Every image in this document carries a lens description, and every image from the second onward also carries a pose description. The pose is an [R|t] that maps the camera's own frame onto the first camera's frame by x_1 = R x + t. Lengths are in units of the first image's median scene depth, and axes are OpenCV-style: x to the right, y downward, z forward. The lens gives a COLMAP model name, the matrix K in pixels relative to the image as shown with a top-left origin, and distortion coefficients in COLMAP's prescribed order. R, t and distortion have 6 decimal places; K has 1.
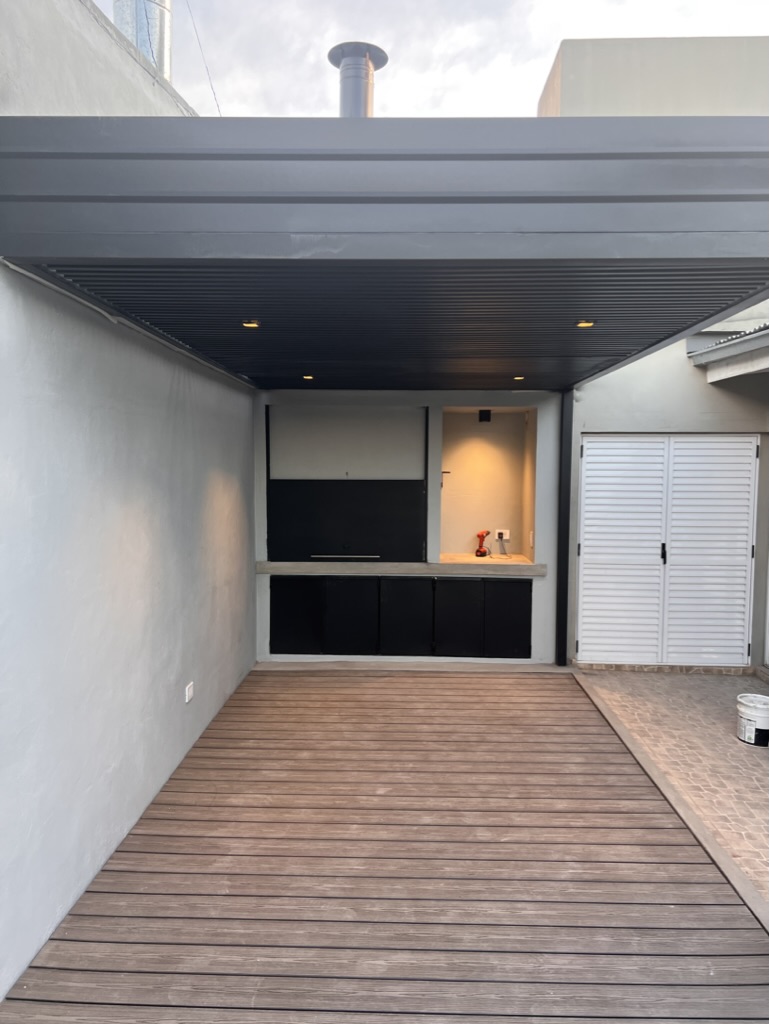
lens RADIAL K [[781.4, 0, 384.5], [0, 781.4, 512.0], [0, 0, 1]] dist [0.056607, -0.069541]
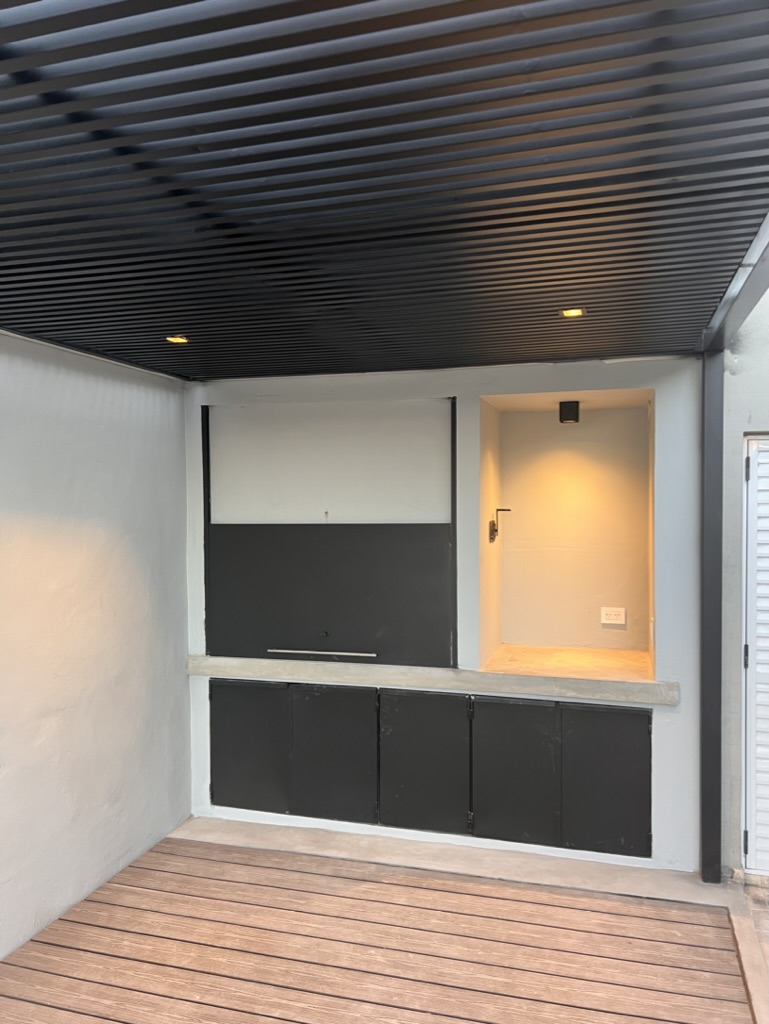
lens RADIAL K [[781.4, 0, 384.5], [0, 781.4, 512.0], [0, 0, 1]] dist [0.056607, -0.069541]
pose [[0.966925, -0.007388, -0.254955, 0.167636], [-0.003060, 0.999173, -0.040556, -0.029393], [0.255044, 0.039995, 0.966102, 0.476561]]
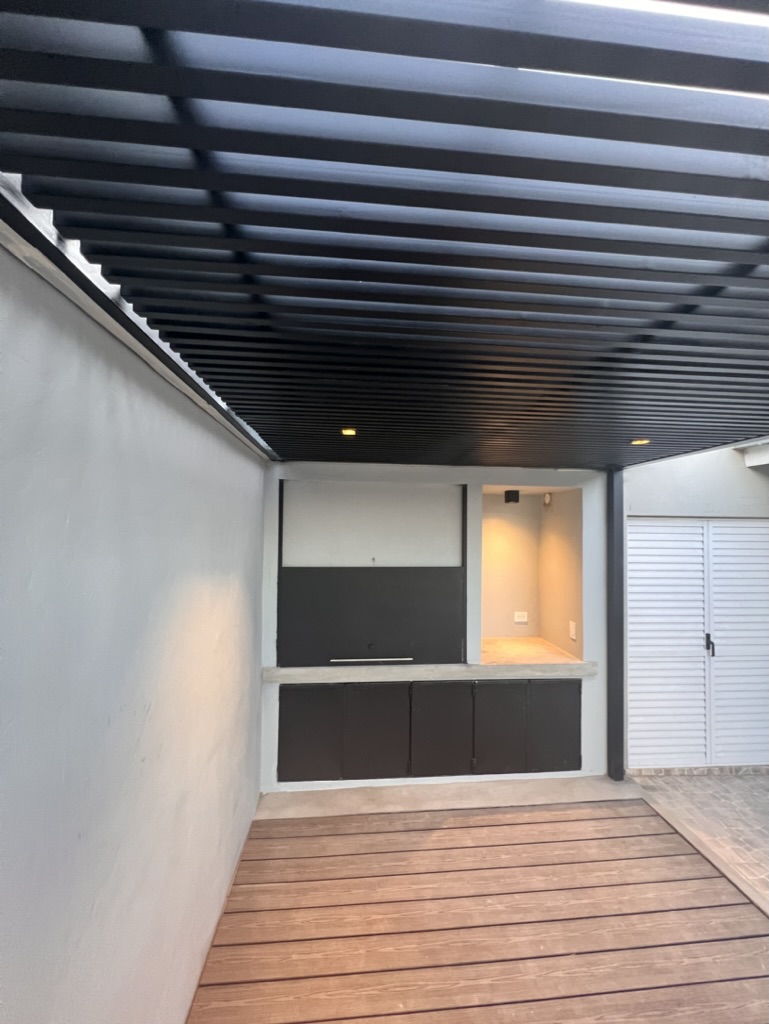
lens RADIAL K [[415.7, 0, 384.5], [0, 415.7, 512.0], [0, 0, 1]] dist [-0.001021, -0.000339]
pose [[0.992796, 0.010564, 0.119350, -0.101782], [0.000859, 0.995452, -0.095260, -0.064892], [-0.119814, 0.094676, 0.988272, 0.602002]]
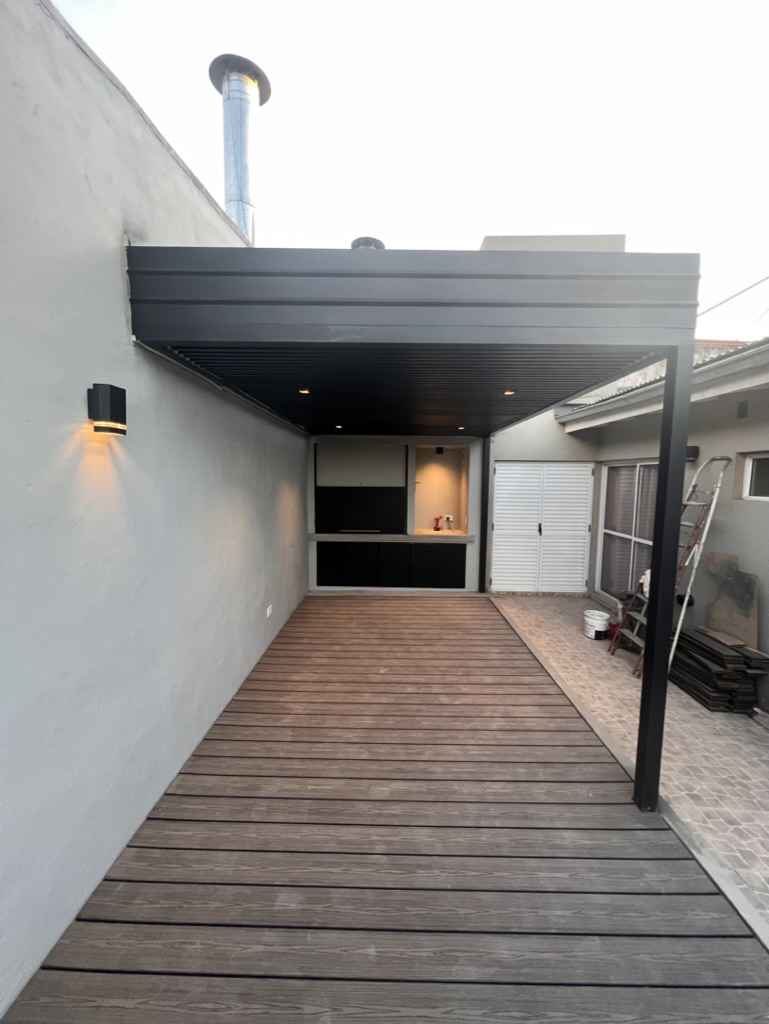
lens RADIAL K [[415.7, 0, 384.5], [0, 415.7, 512.0], [0, 0, 1]] dist [-0.001021, -0.000339]
pose [[0.999889, 0.003085, 0.014582, -0.009708], [-0.003378, 0.999793, 0.020087, -0.004273], [-0.014517, -0.020134, 0.999692, 0.078157]]
